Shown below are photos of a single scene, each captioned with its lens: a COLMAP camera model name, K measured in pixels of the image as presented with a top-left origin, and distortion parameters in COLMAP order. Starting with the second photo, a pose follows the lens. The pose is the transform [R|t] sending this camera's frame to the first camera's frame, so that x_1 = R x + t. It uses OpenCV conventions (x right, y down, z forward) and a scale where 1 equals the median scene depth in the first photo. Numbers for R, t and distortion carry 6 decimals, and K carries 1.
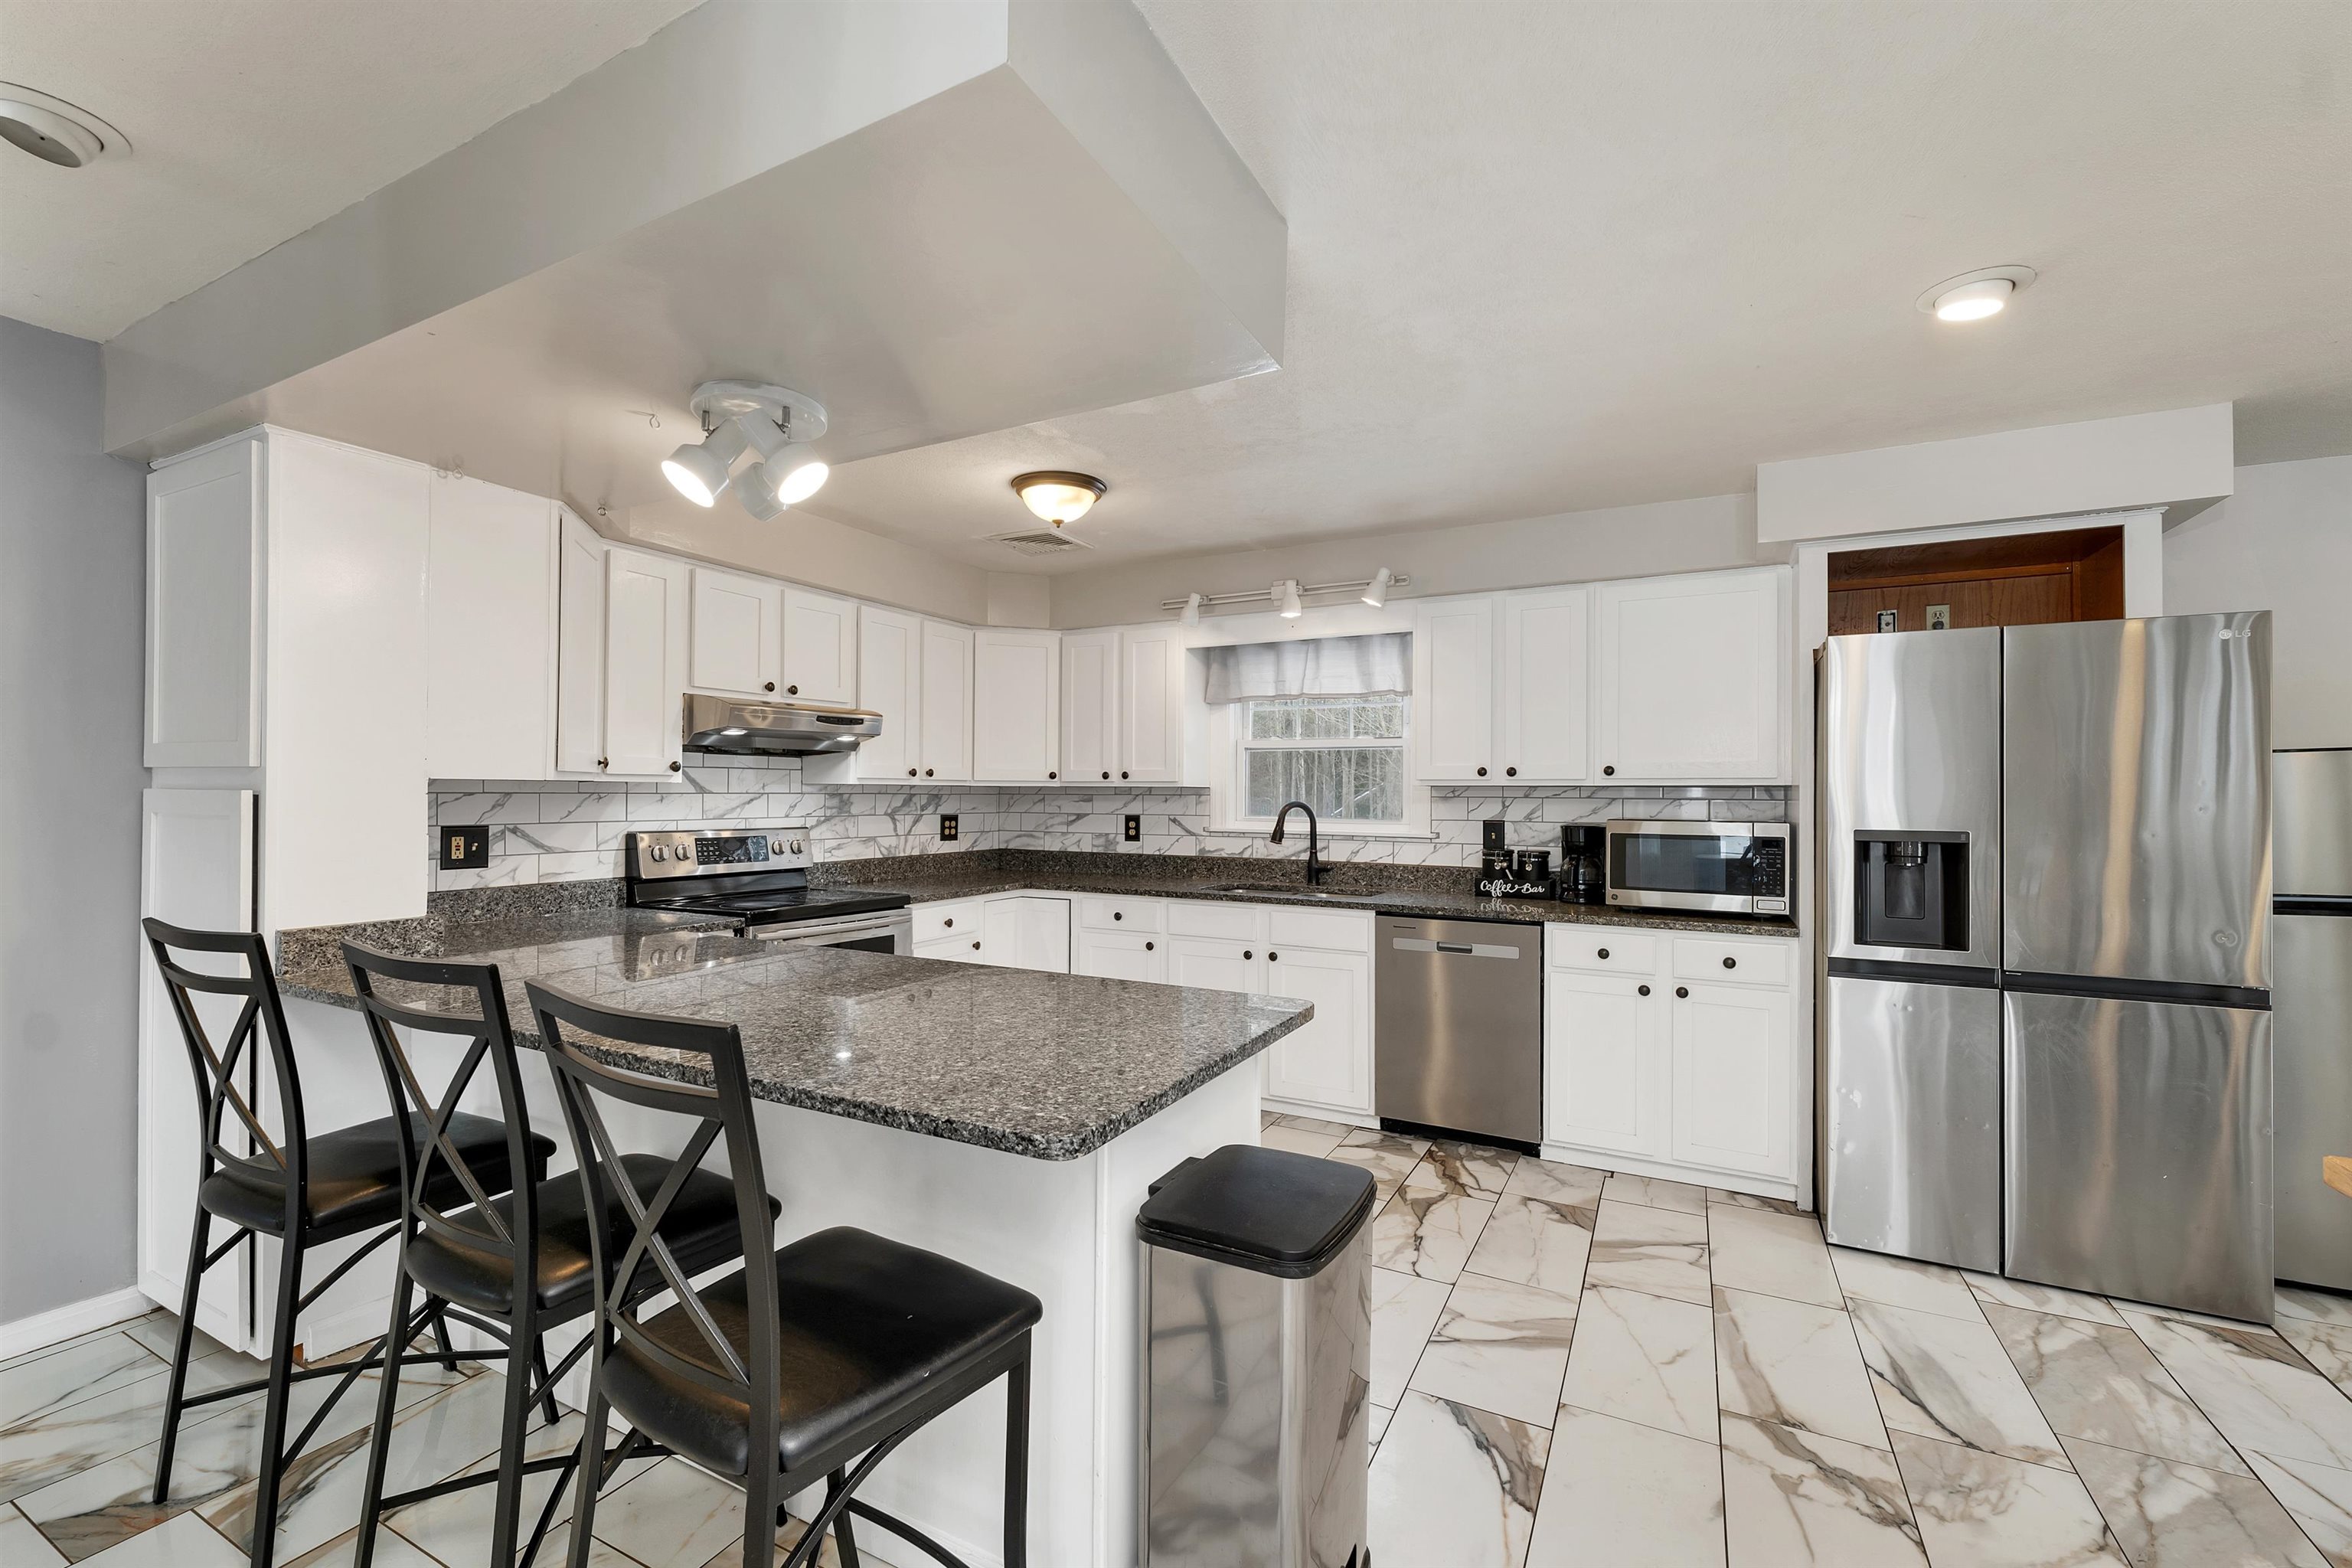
lens RADIAL K [[988.3, 0, 1173.9], [0, 988.3, 793.4], [0, 0, 1]] dist [0.000765, 0.000076]
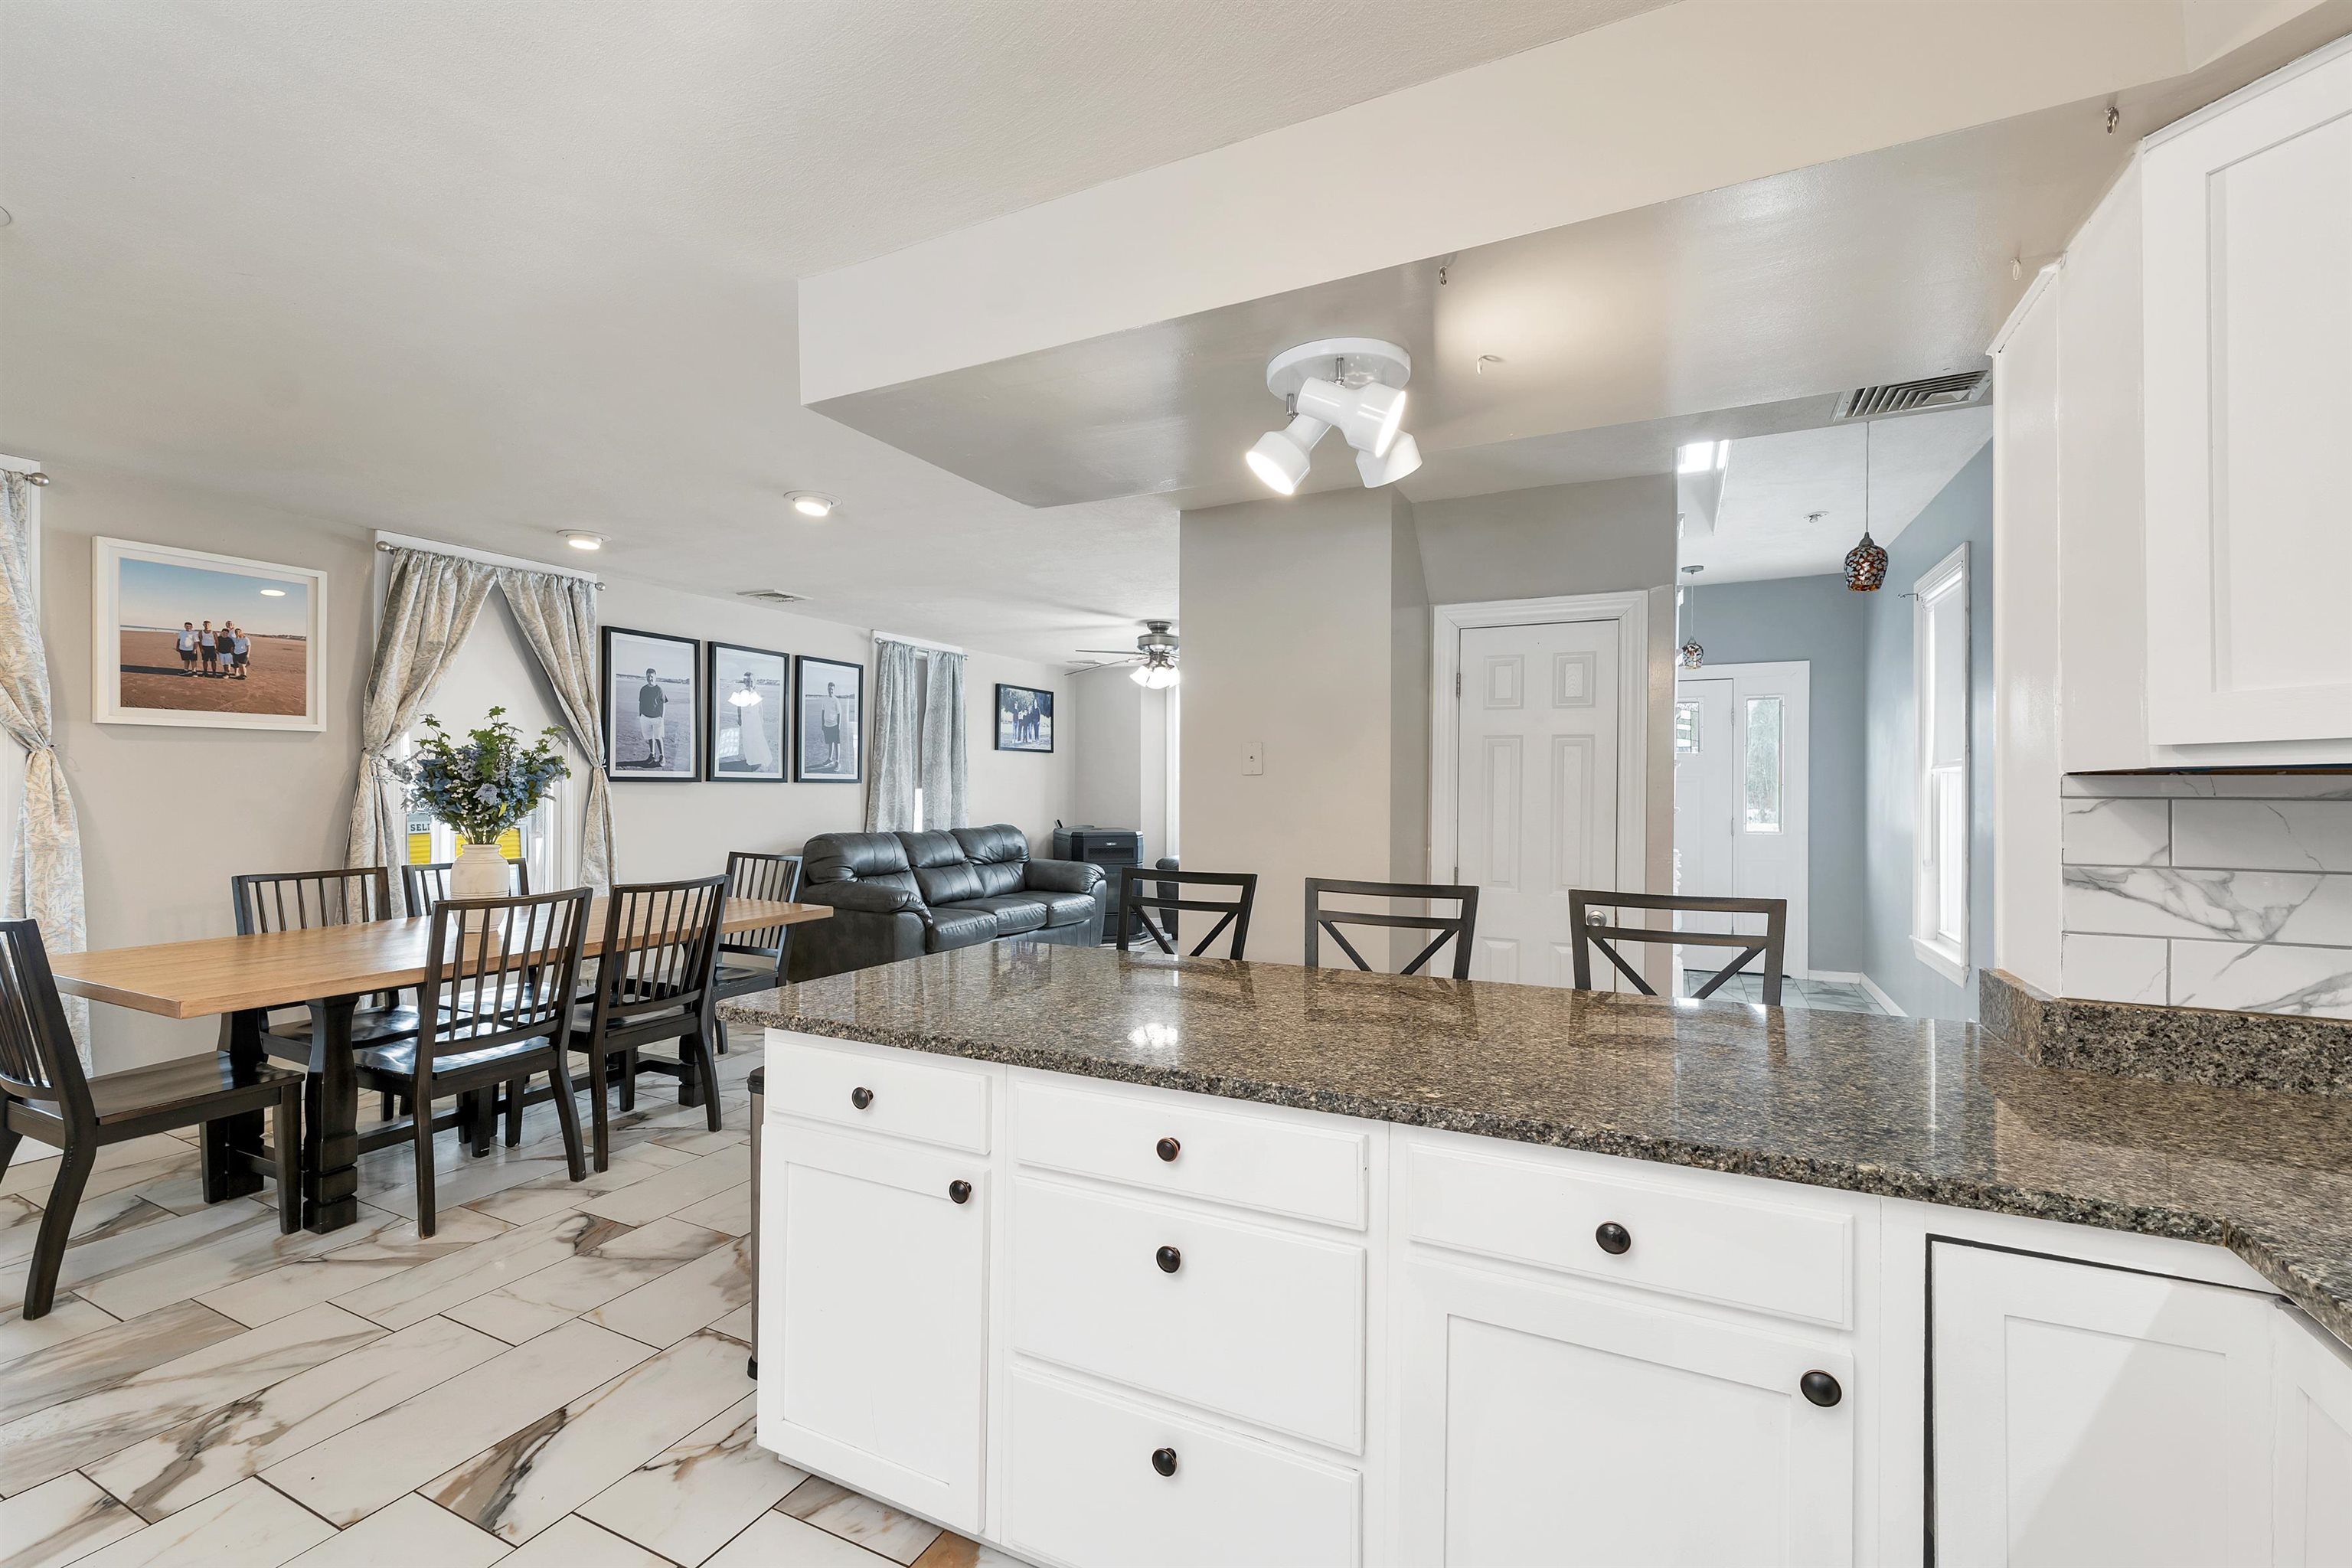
lens RADIAL K [[988.3, 0, 1173.9], [0, 988.3, 793.4], [0, 0, 1]] dist [0.000765, 0.000076]
pose [[-0.999578, -0.016644, -0.023808, -0.145737], [-0.016661, 0.999861, 0.000517, 0.000266], [0.023796, 0.000913, -0.999716, 0.998582]]
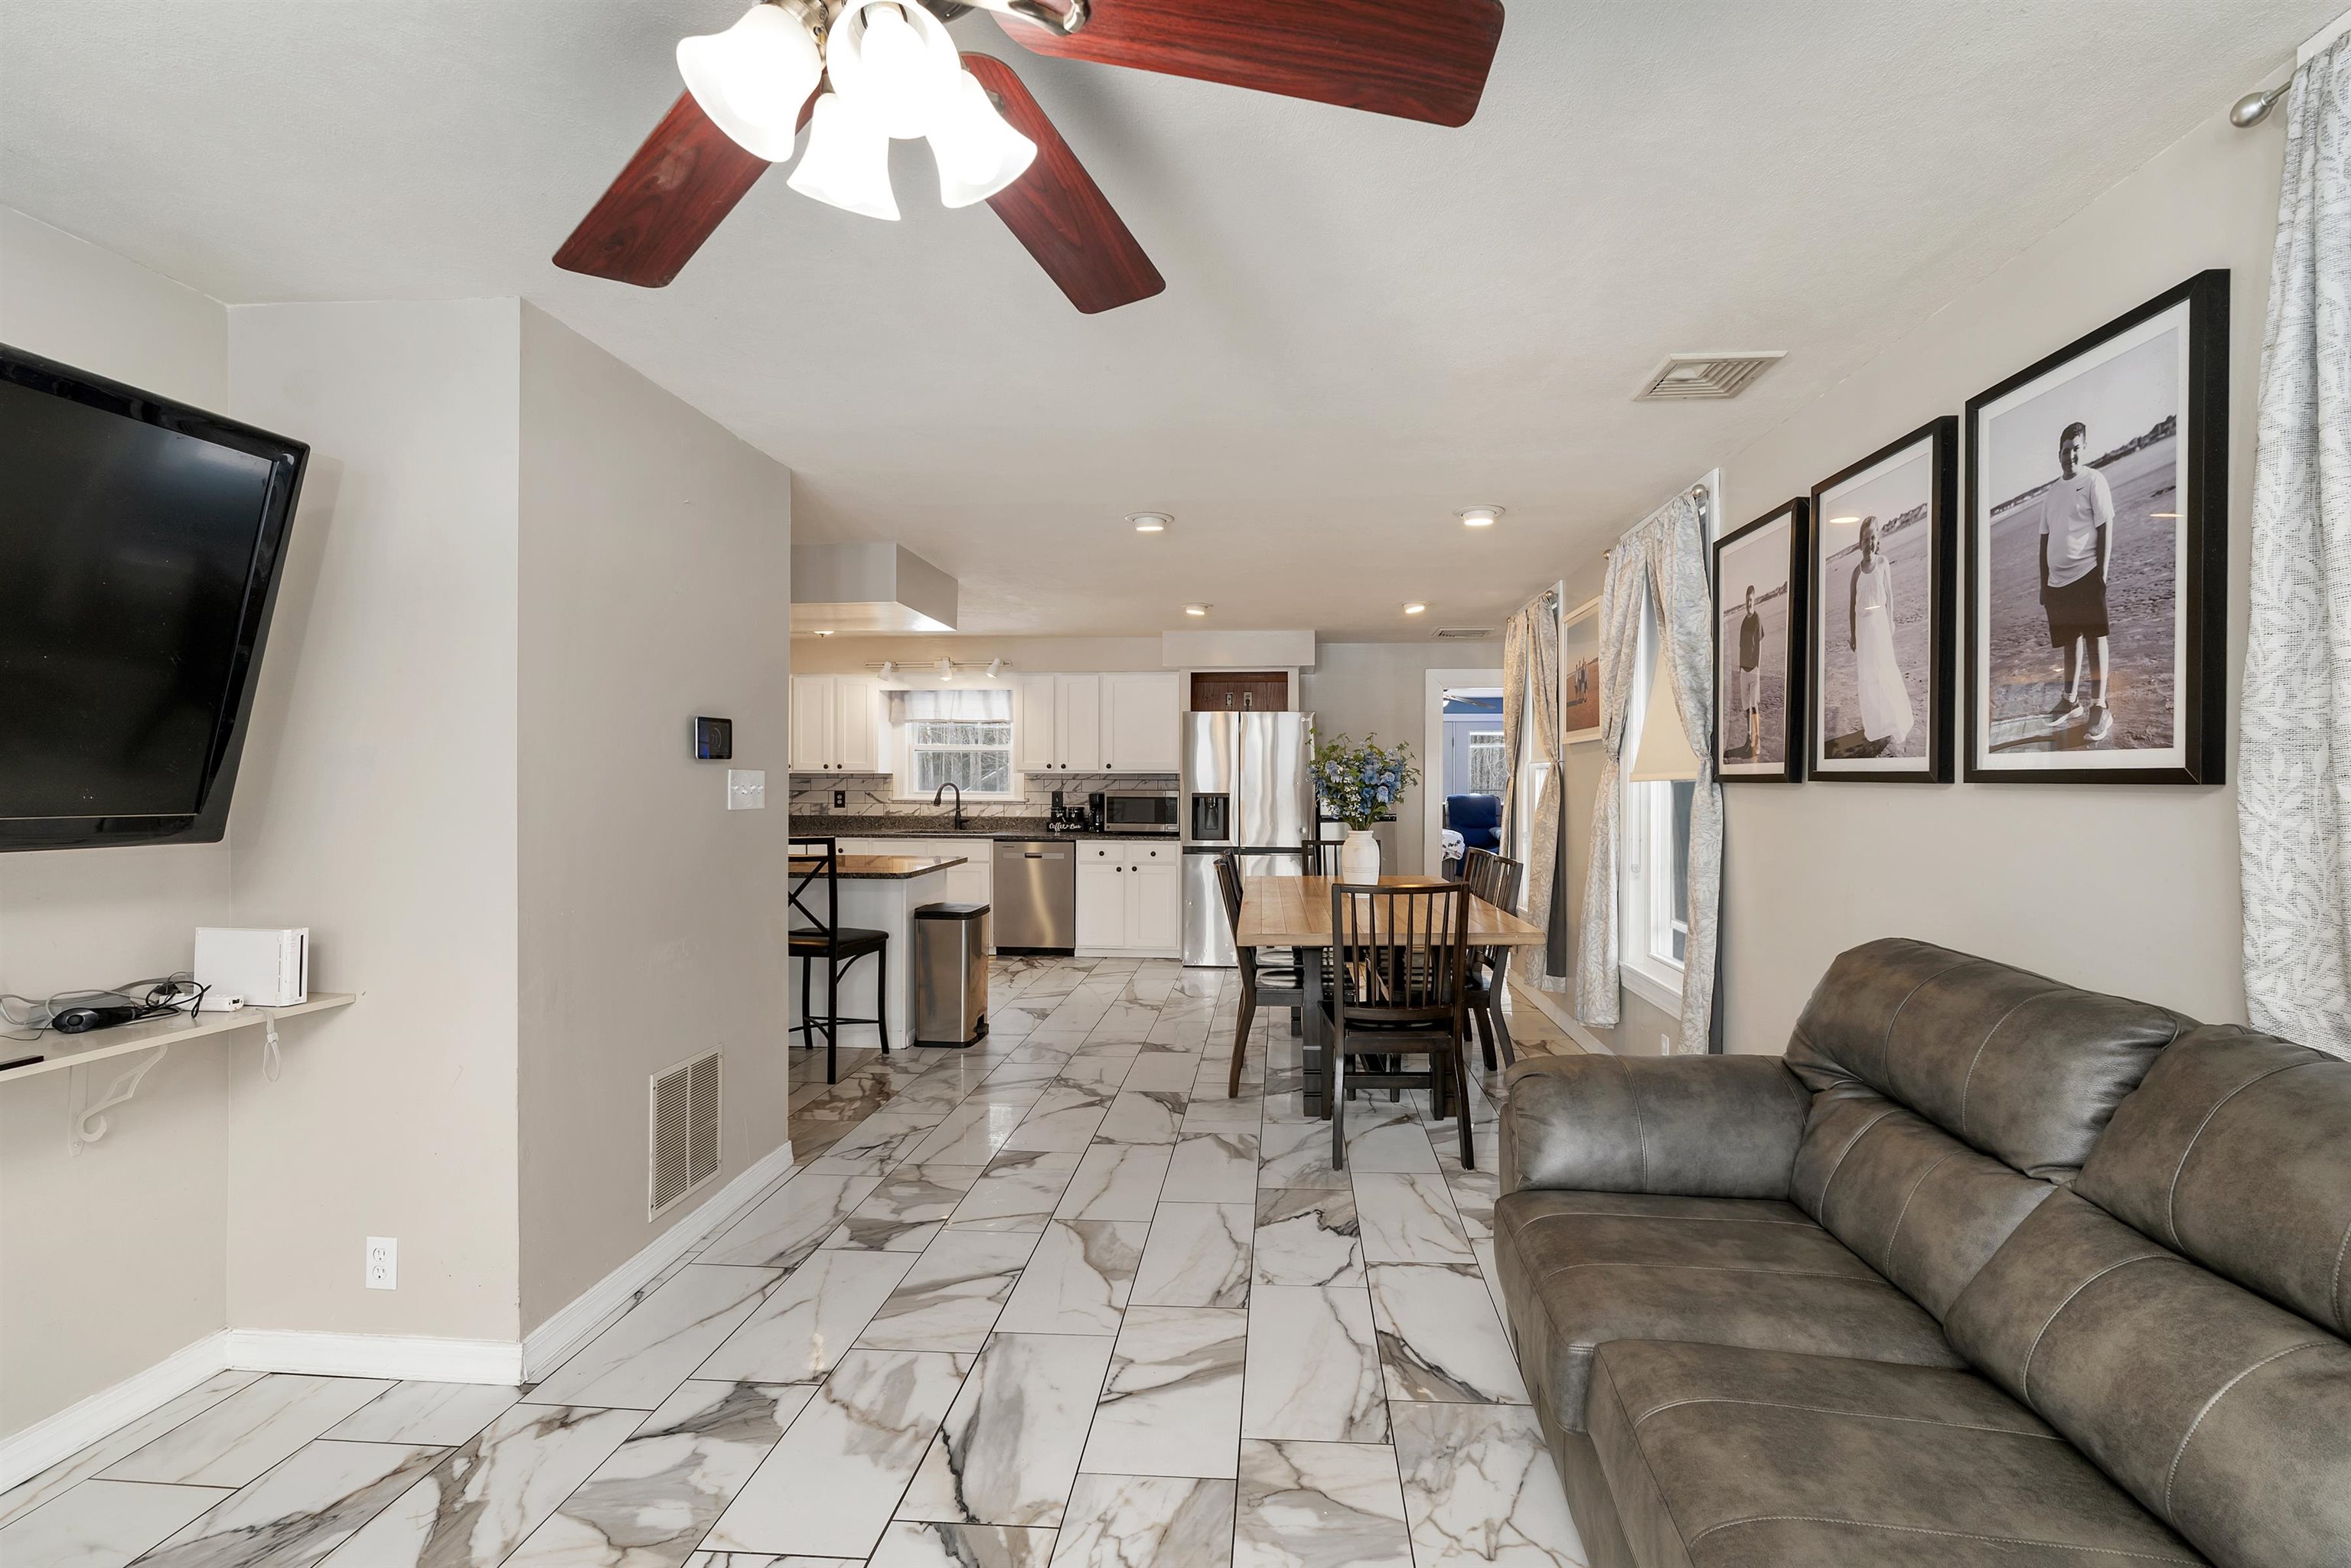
lens RADIAL K [[1006.2, 0, 1208.6], [0, 1006.2, 782.4], [0, 0, 1]] dist [0.000800, 0.000254]
pose [[0.920244, -0.007042, 0.391282, -0.170042], [0.002349, 0.999919, 0.012473, -0.013936], [-0.391338, -0.010559, 0.920186, -0.931805]]
